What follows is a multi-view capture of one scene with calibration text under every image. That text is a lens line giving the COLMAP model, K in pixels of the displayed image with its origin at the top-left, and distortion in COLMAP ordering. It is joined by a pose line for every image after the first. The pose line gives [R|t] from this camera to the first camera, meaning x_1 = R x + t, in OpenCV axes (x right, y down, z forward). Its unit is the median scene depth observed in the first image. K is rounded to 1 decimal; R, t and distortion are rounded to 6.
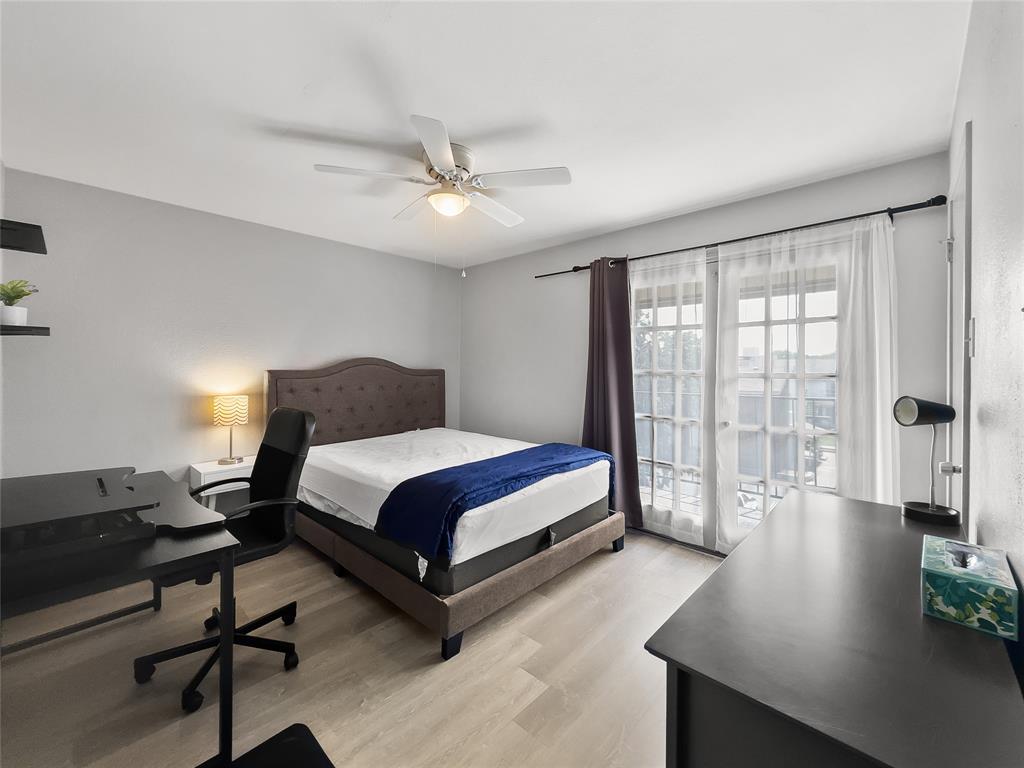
lens RADIAL K [[419.5, 0, 518.4], [0, 419.5, 364.1], [0, 0, 1]] dist [0.000951, 0.000034]
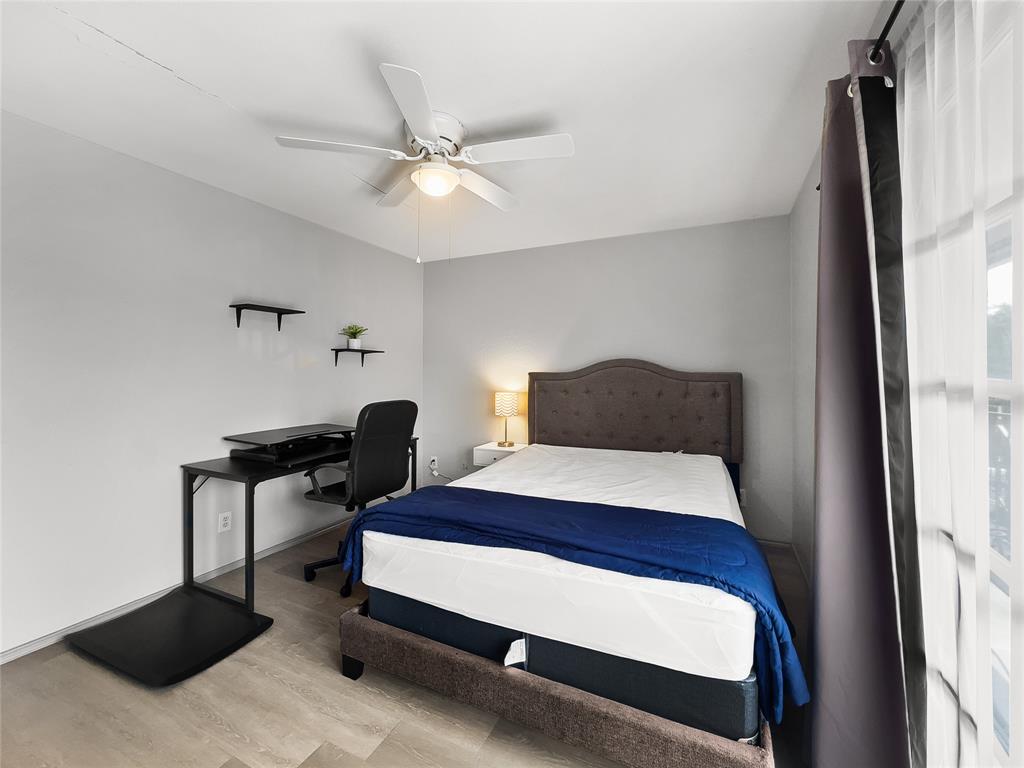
lens RADIAL K [[416.3, 0, 519.0], [0, 416.3, 371.1], [0, 0, 1]] dist [-0.001886, -0.000082]
pose [[0.309861, -0.000423, -0.950782, 0.779110], [0.005813, 0.999982, 0.001449, 0.015761], [0.950764, -0.005976, 0.309858, 0.998282]]
